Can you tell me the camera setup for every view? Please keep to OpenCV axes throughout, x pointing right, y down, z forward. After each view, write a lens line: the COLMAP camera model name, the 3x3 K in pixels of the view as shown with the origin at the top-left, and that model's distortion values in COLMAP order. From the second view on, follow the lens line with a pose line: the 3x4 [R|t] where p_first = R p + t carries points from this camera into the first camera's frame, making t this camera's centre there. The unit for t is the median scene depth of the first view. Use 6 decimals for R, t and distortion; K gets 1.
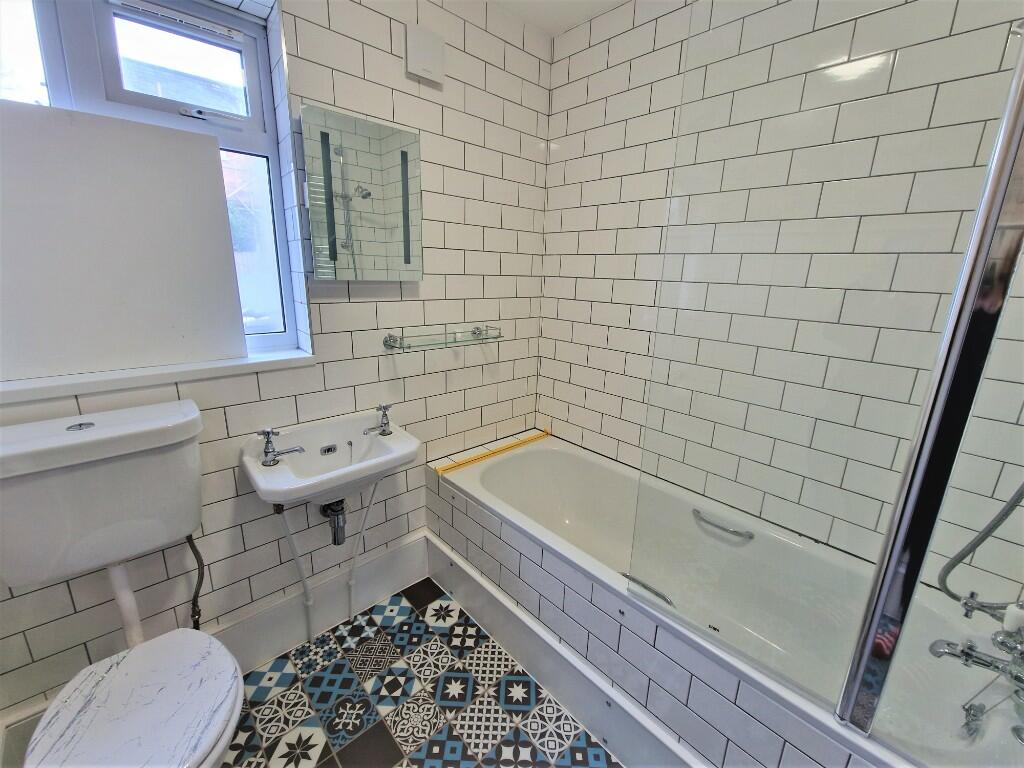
lens RADIAL K [[423.0, 0, 514.3], [0, 423.0, 379.8], [0, 0, 1]] dist [0.002550, -0.001905]
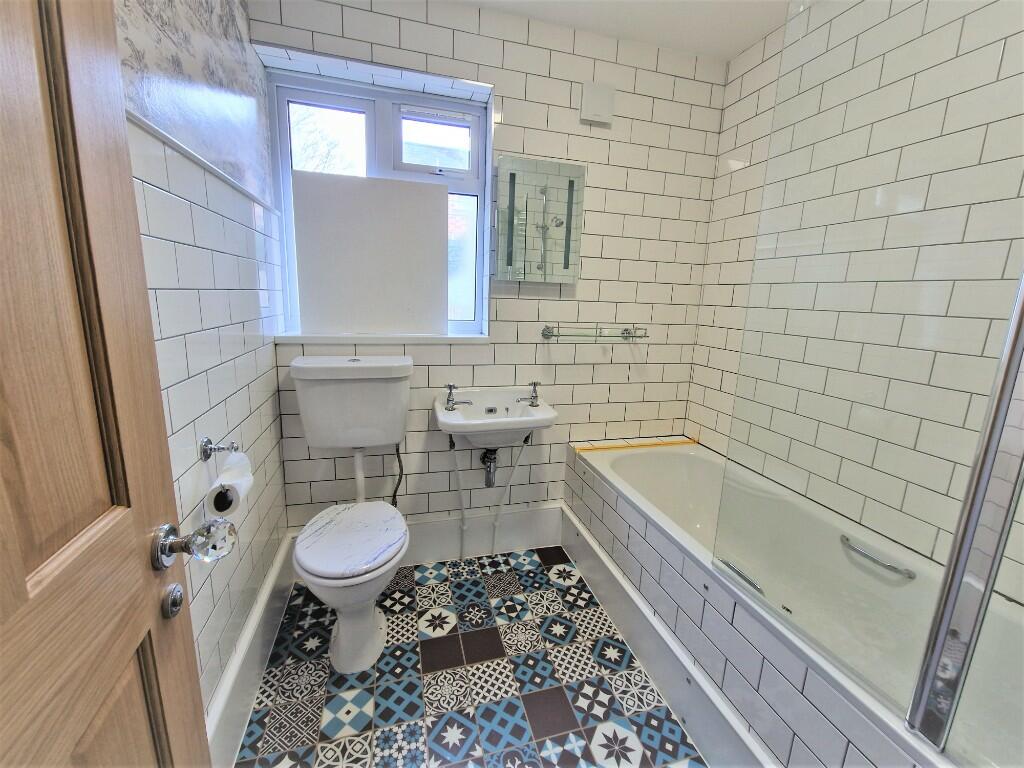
lens RADIAL K [[423.0, 0, 512.4], [0, 423.0, 382.9], [0, 0, 1]] dist [0.002550, -0.001905]
pose [[0.886437, 0.094866, -0.453024, 0.208703], [-0.126428, 0.991176, -0.039825, 0.128859], [0.445248, 0.092577, 0.890609, -0.143153]]
